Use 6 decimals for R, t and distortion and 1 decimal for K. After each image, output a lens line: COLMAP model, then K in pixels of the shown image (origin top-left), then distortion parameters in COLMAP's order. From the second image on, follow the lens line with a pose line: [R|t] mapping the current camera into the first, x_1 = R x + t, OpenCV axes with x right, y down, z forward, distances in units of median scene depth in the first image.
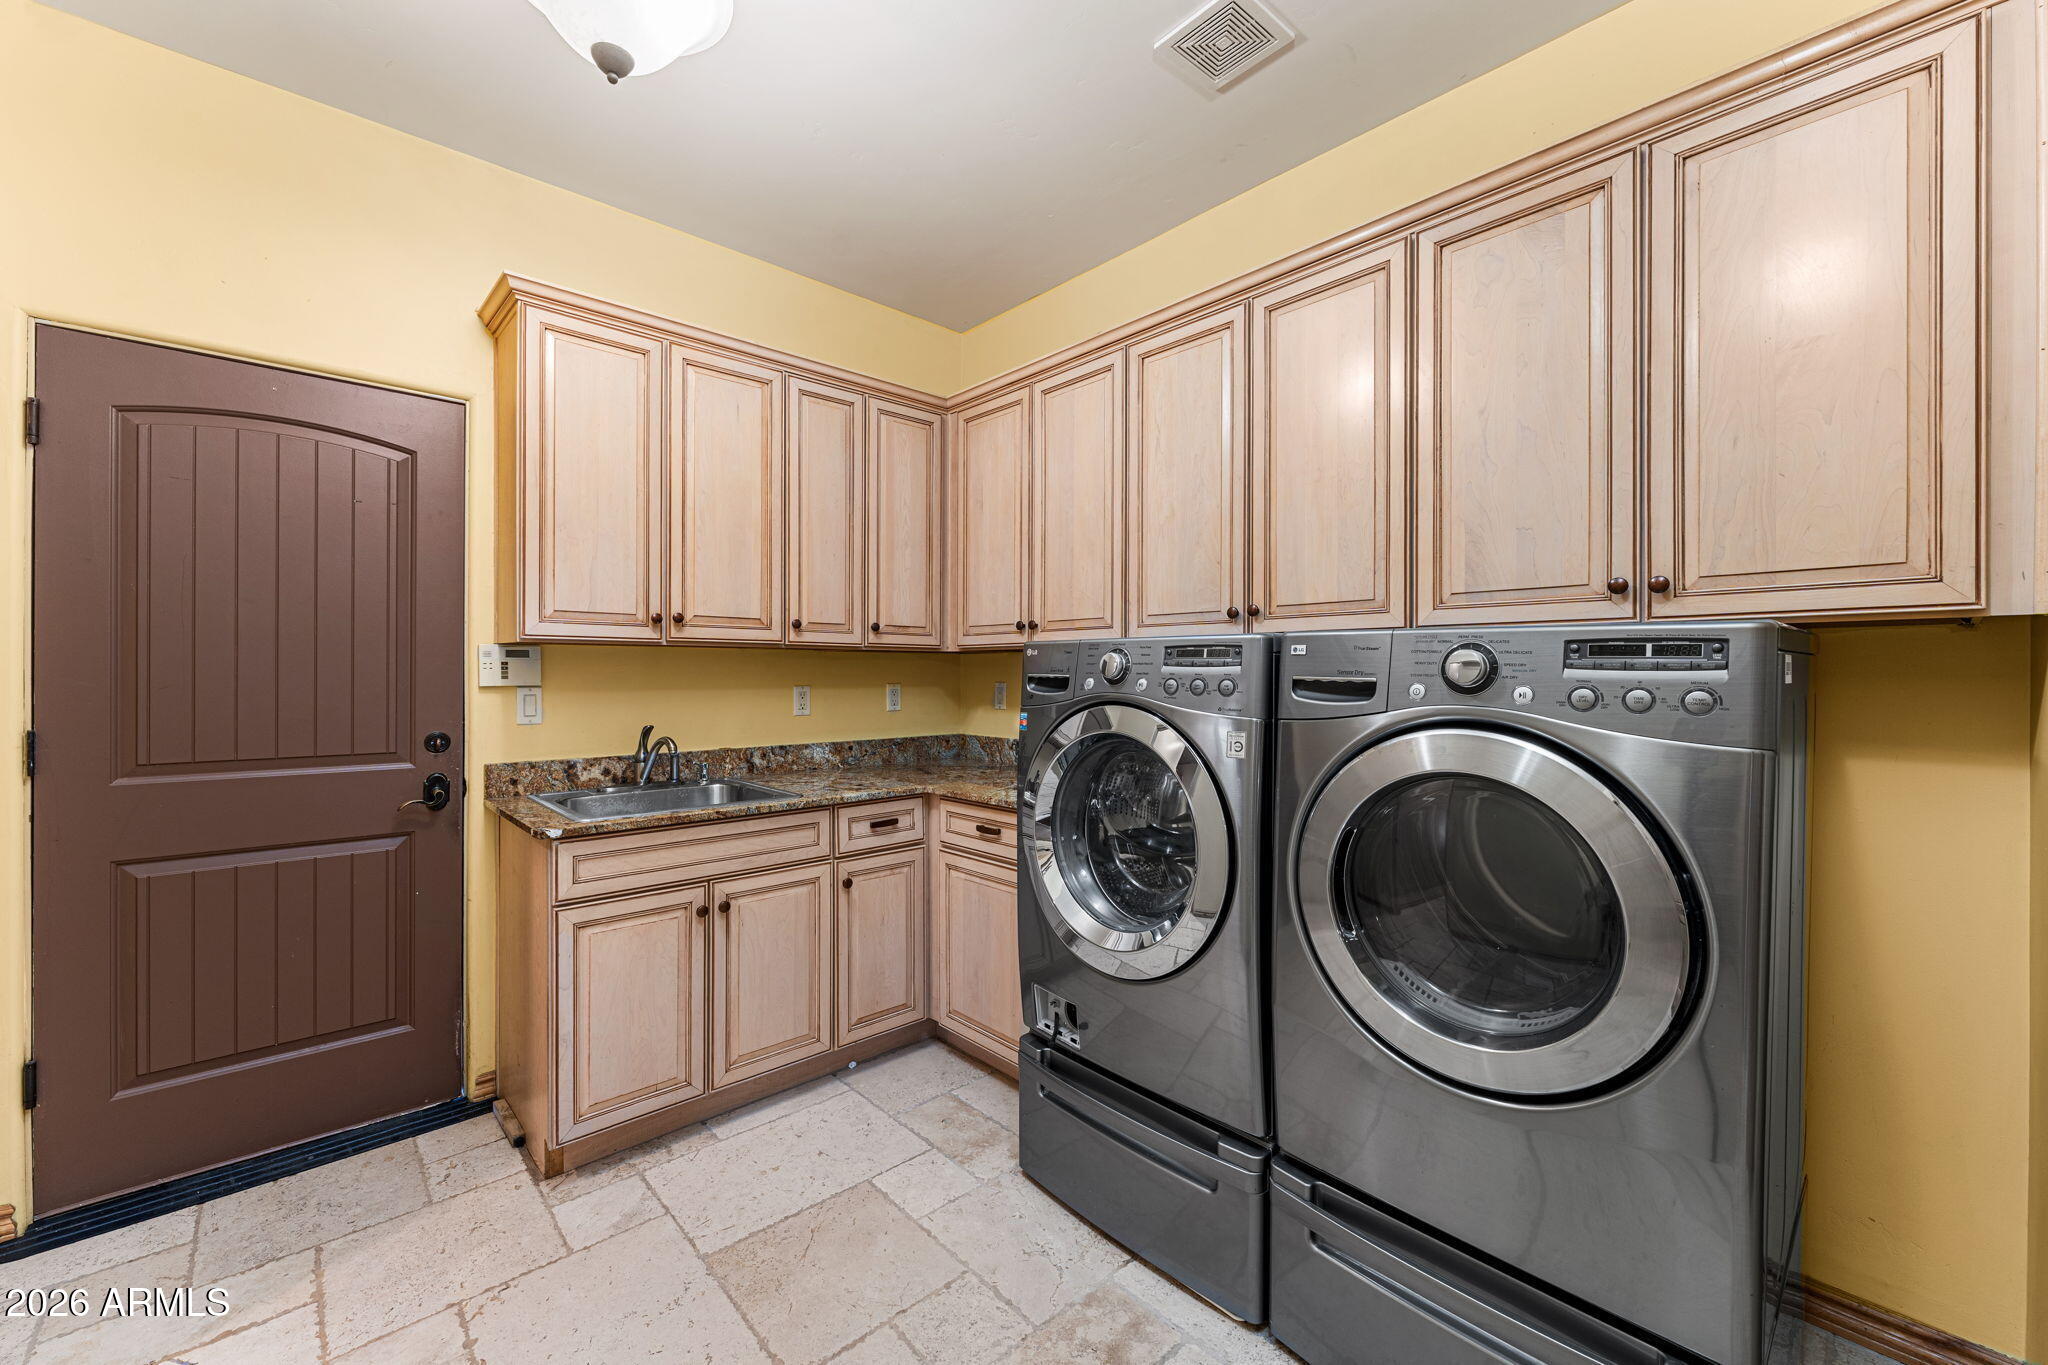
lens RADIAL K [[824.8, 0, 1024.0], [0, 824.8, 682.5], [0, 0, 1]] dist [-0.001225, -0.000055]
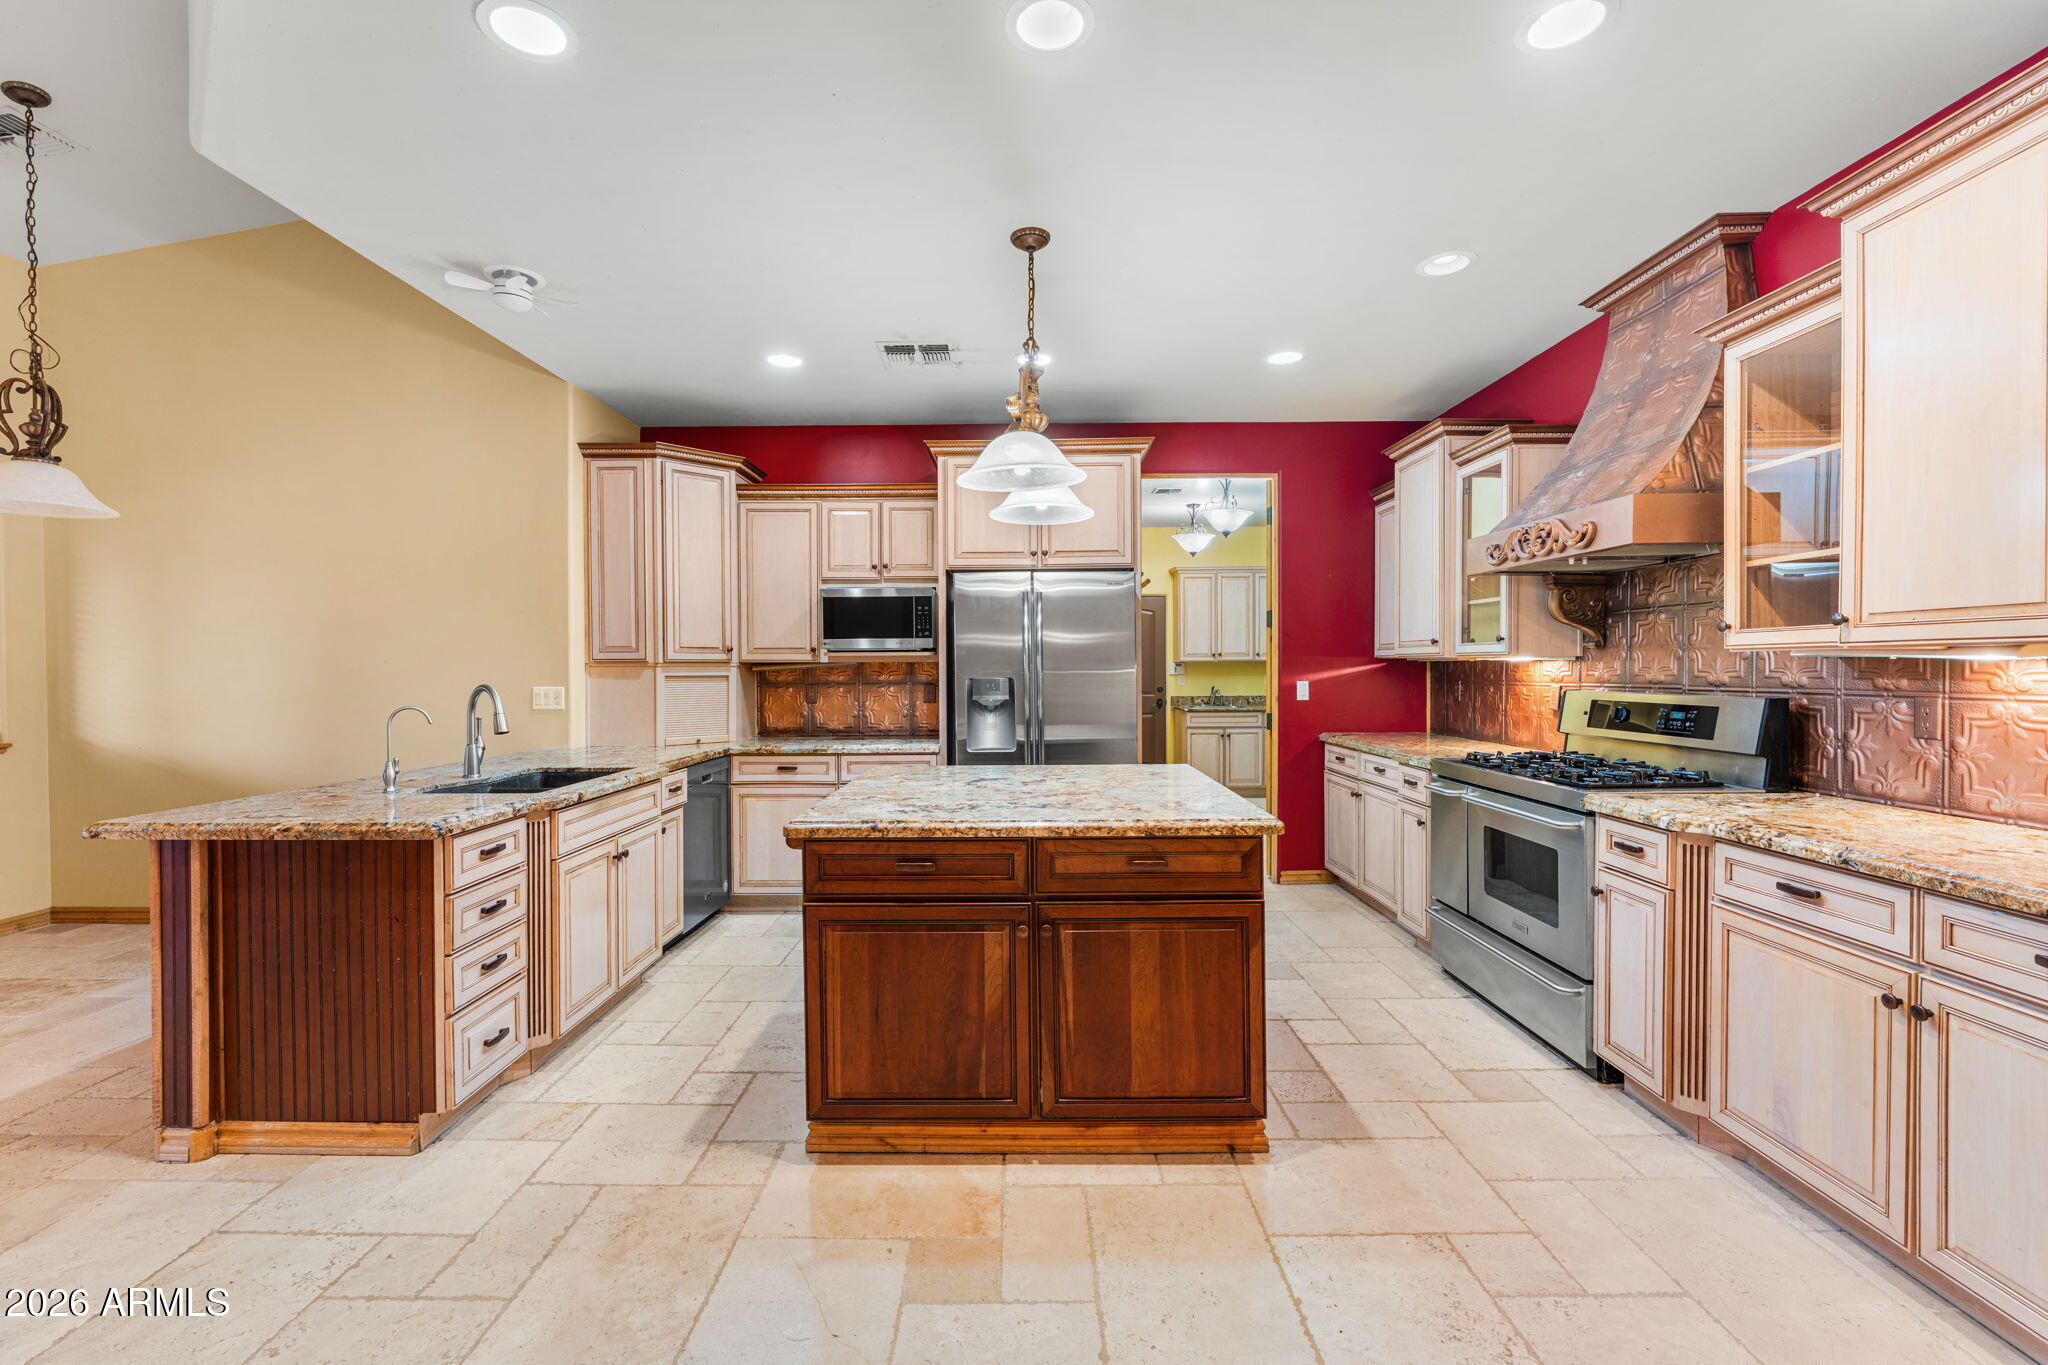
lens RADIAL K [[824.8, 0, 1024.0], [0, 824.8, 682.5], [0, 0, 1]] dist [-0.001225, -0.000055]
pose [[0.732335, 0.002578, -0.680940, 1.309770], [-0.008003, 0.999956, -0.004822, 0.063530], [0.680898, 0.008981, 0.732323, -2.047175]]
